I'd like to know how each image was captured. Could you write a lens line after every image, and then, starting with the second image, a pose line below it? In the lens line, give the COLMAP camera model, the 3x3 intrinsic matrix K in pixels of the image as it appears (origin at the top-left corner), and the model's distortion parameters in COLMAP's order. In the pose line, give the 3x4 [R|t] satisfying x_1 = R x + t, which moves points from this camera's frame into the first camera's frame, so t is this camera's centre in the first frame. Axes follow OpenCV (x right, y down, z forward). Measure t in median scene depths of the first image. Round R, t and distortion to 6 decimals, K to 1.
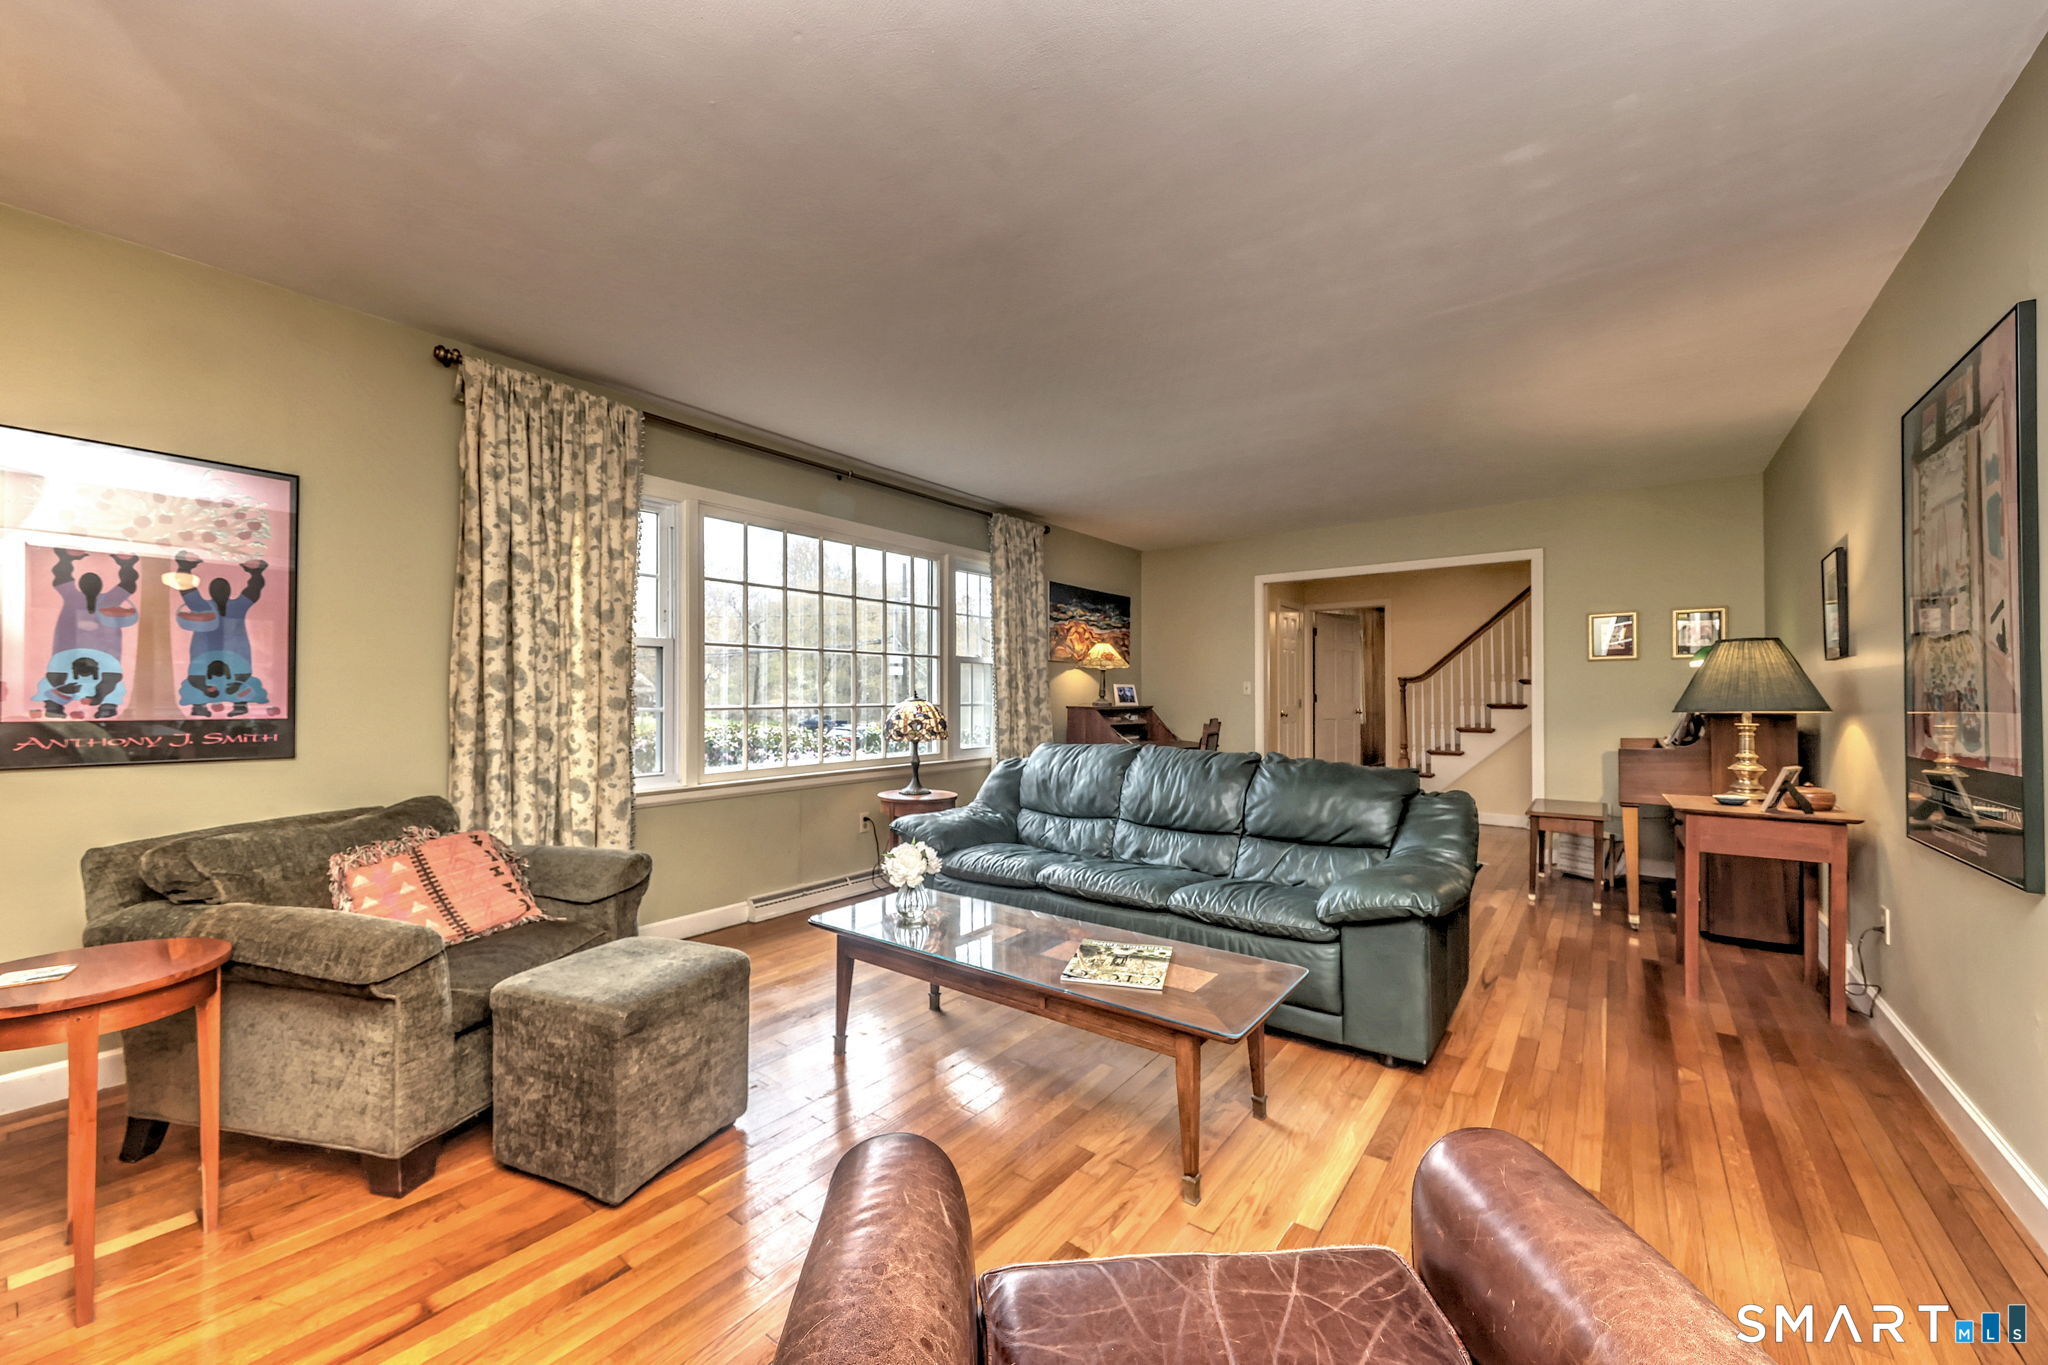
lens RADIAL K [[780.7, 0, 1008.8], [0, 780.7, 689.8], [0, 0, 1]] dist [-0.000921, -0.000117]
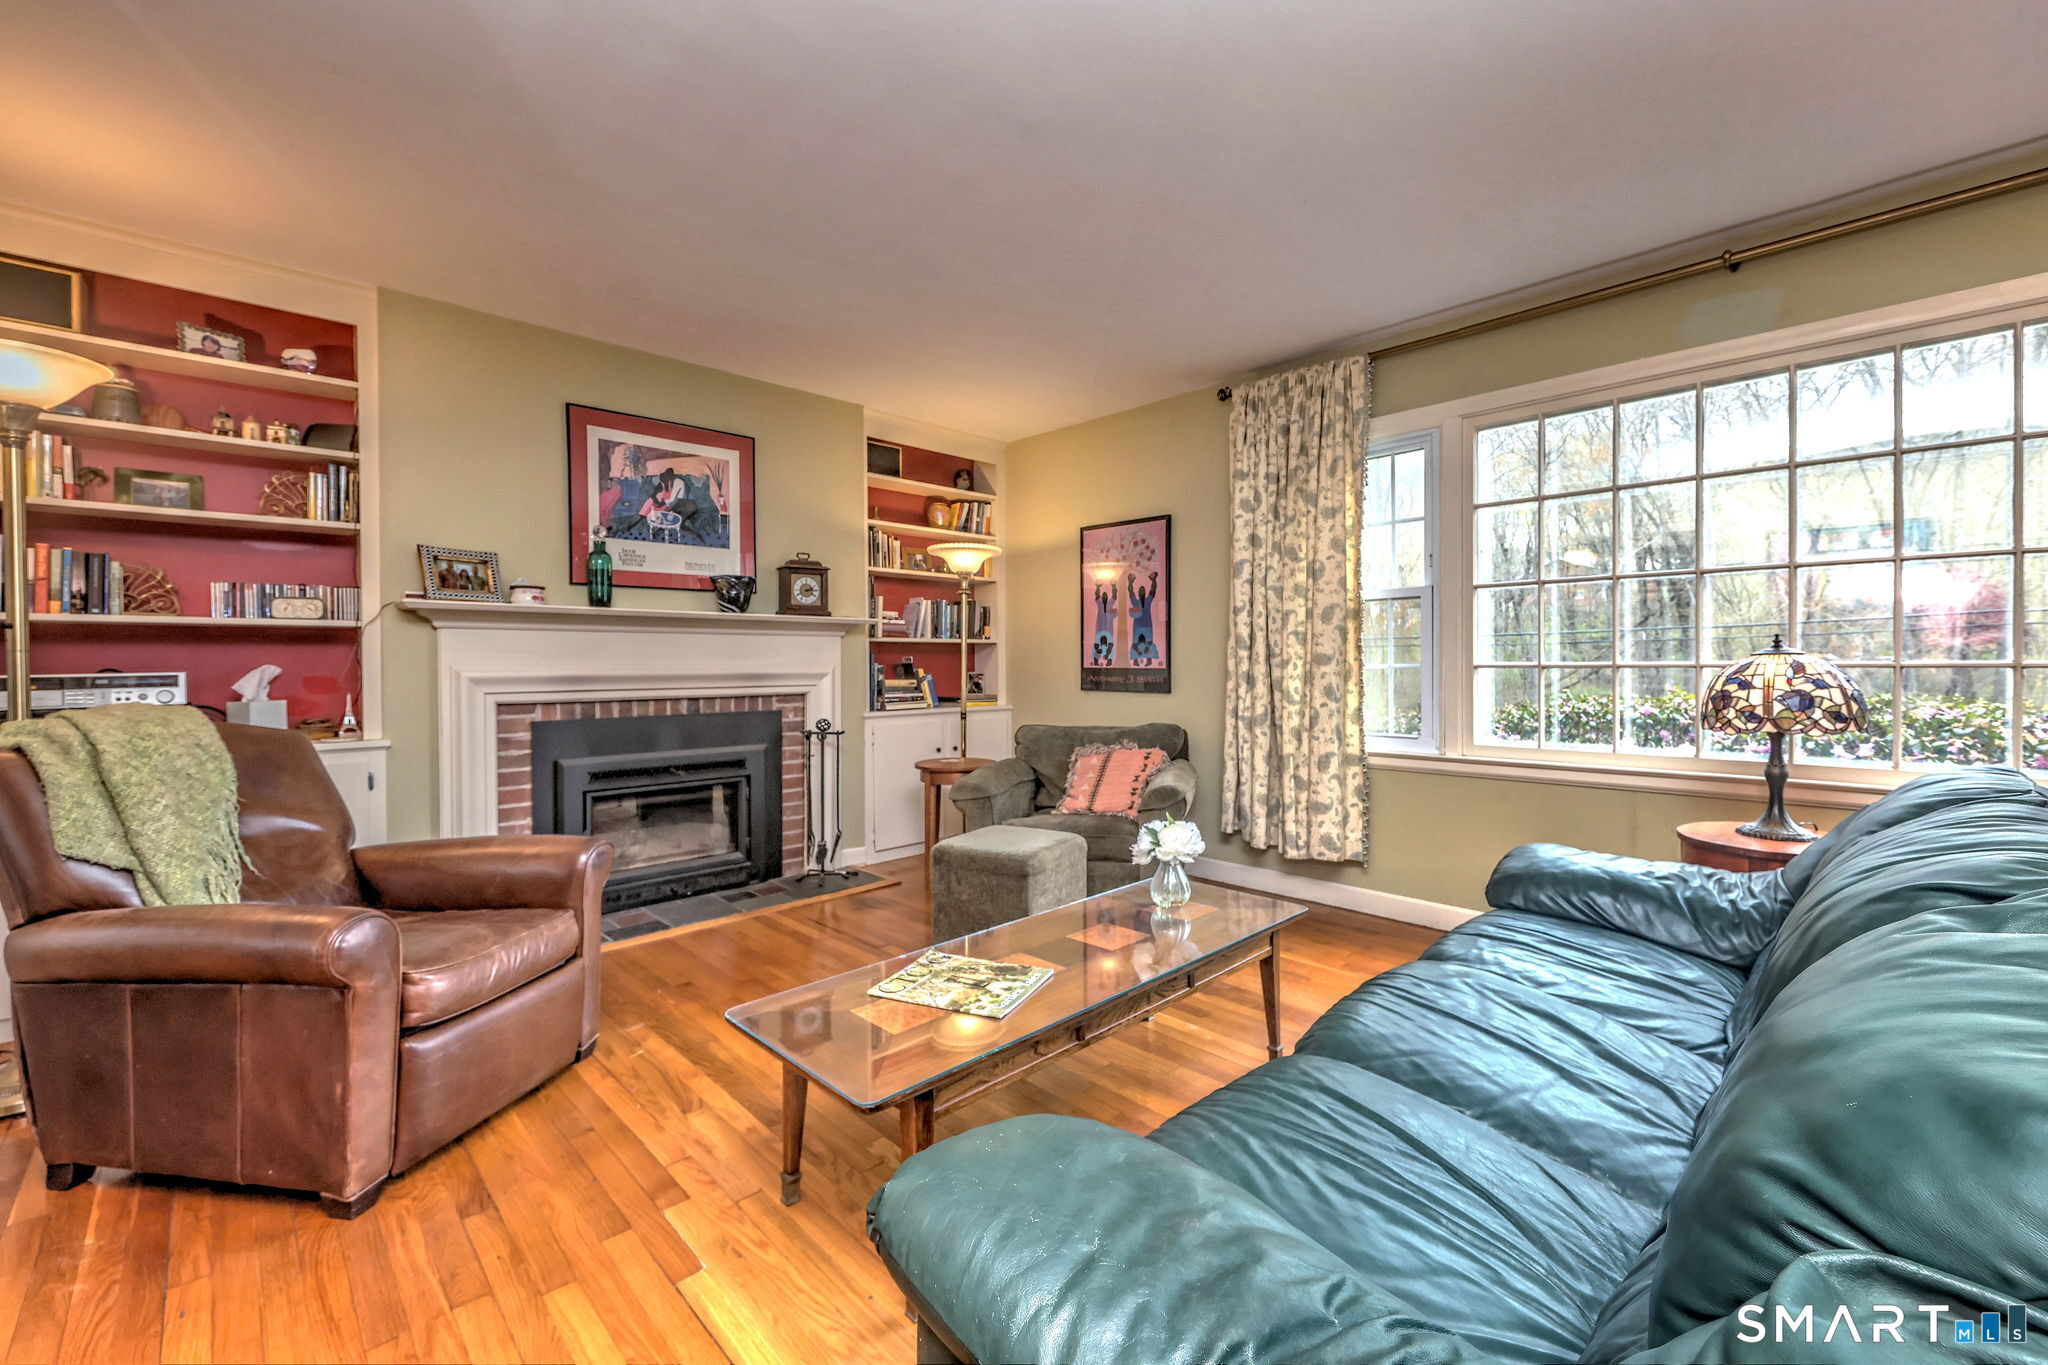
lens RADIAL K [[808.7, 0, 1023.8], [0, 808.7, 662.2], [0, 0, 1]] dist [-0.000756, -0.000009]
pose [[-0.133993, 0.001883, -0.990980, 0.787405], [0.012946, 0.999916, 0.000149, 0.021244], [0.990898, -0.012809, -0.134007, 0.978540]]
